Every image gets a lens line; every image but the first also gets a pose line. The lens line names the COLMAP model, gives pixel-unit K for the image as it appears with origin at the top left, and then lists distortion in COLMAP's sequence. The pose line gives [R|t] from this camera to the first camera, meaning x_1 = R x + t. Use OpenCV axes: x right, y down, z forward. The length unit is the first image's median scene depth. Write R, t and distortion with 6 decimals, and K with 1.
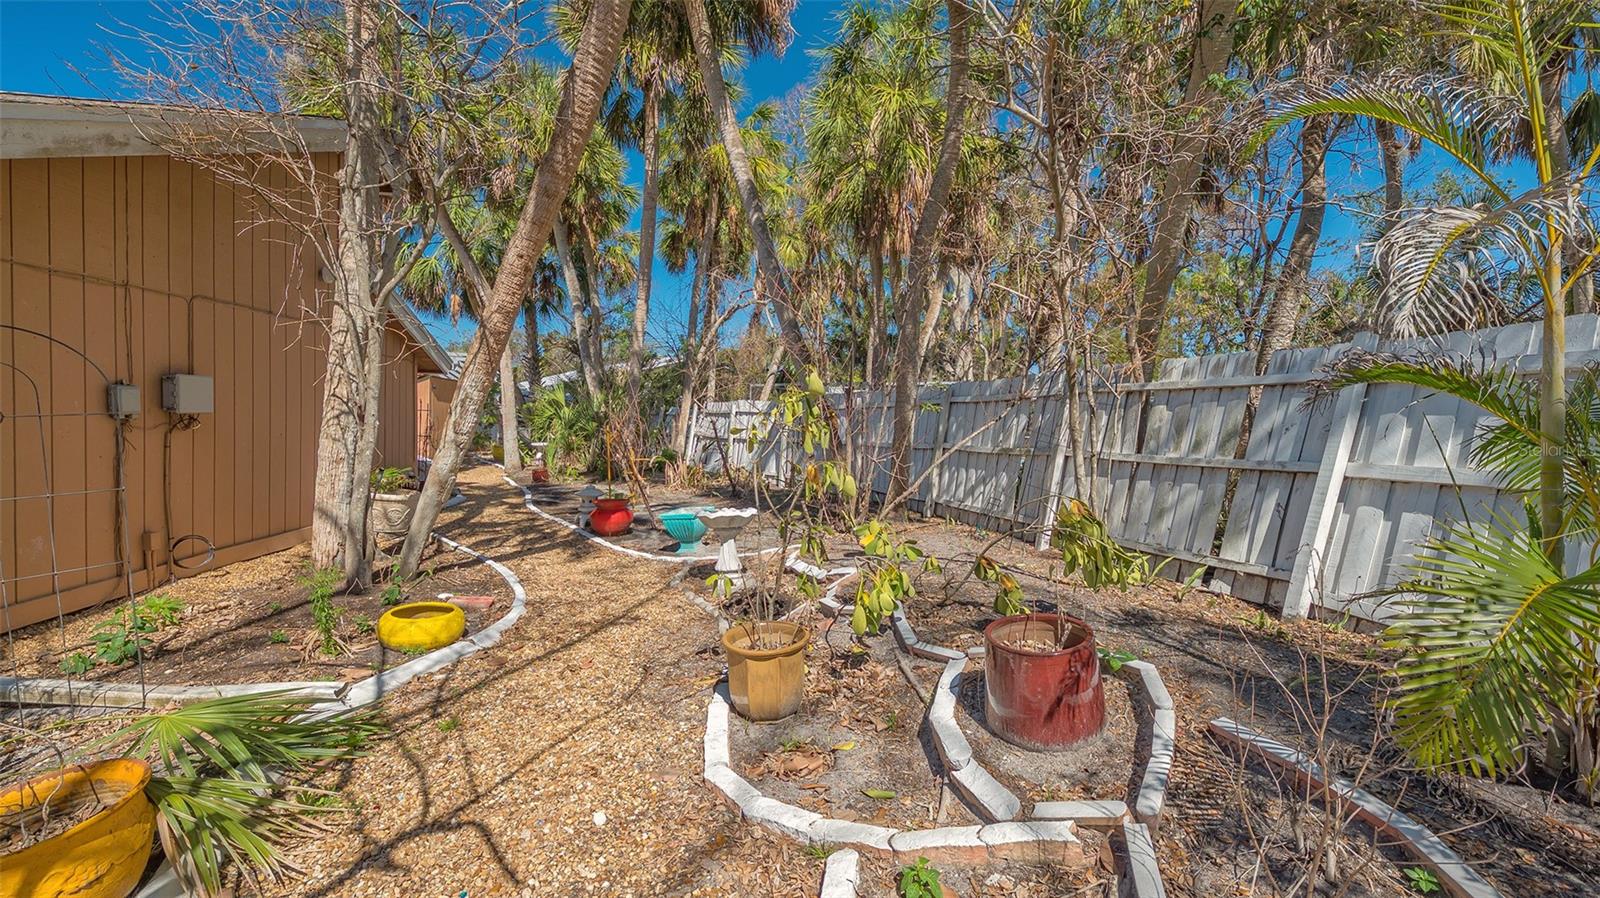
lens RADIAL K [[642.6, 0, 799.0], [0, 642.6, 444.2], [0, 0, 1]] dist [0.002066, 0.000159]
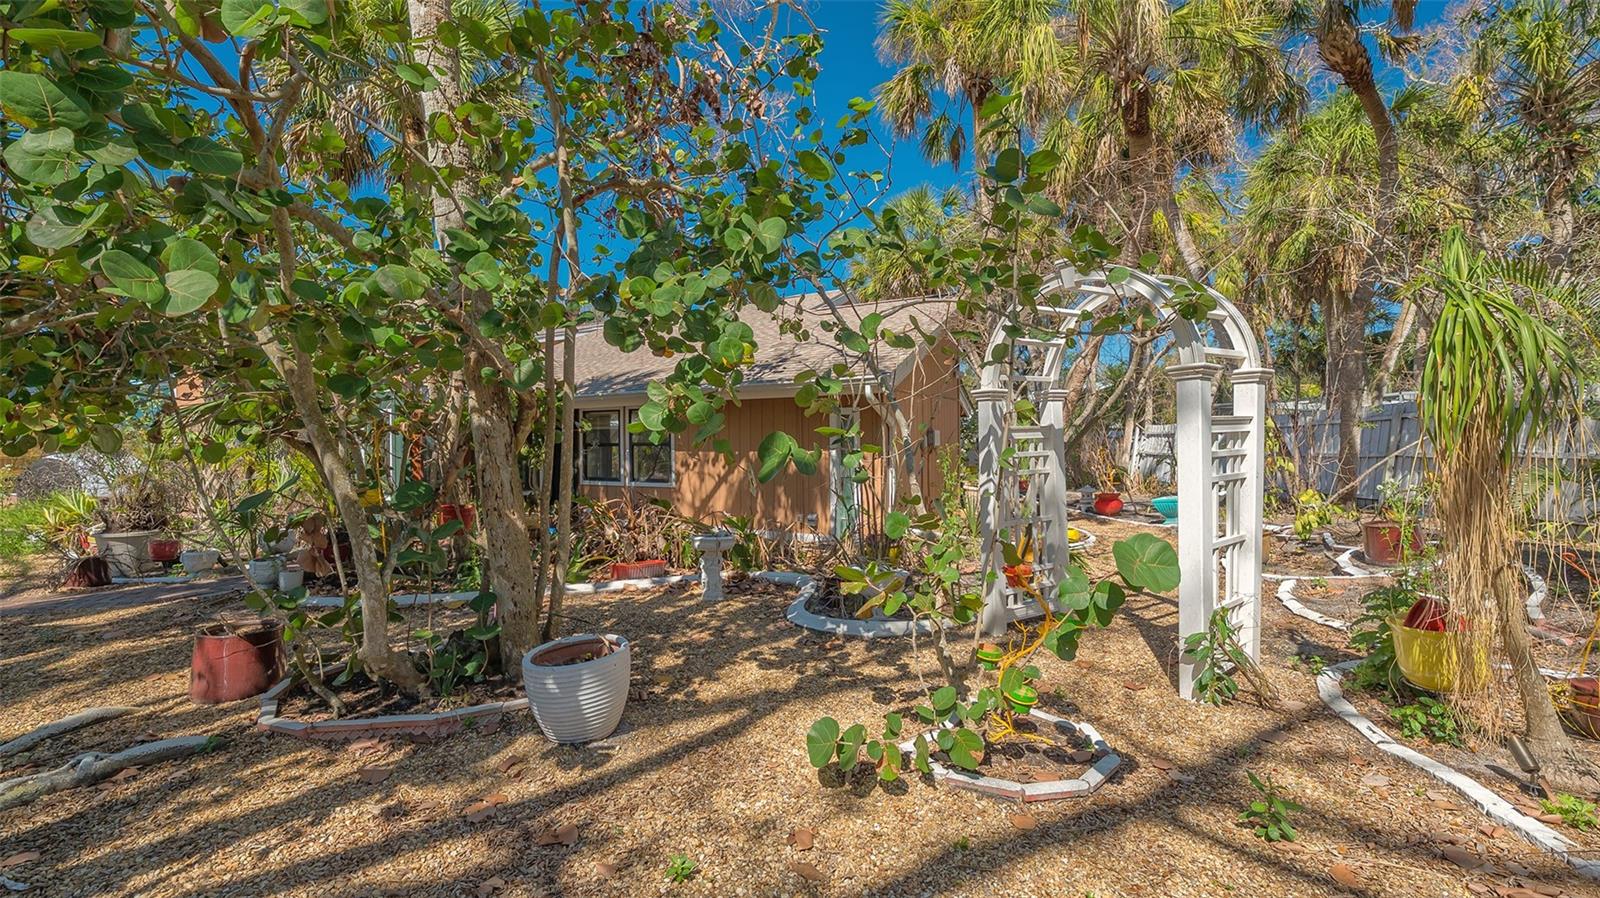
lens RADIAL K [[642.6, 0, 804.4], [0, 642.6, 442.0], [0, 0, 1]] dist [0.002066, 0.000159]
pose [[0.831982, -0.031419, -0.553912, -0.015947], [0.009443, 0.999053, -0.042484, 0.009189], [0.554722, 0.030116, 0.831490, -0.326942]]
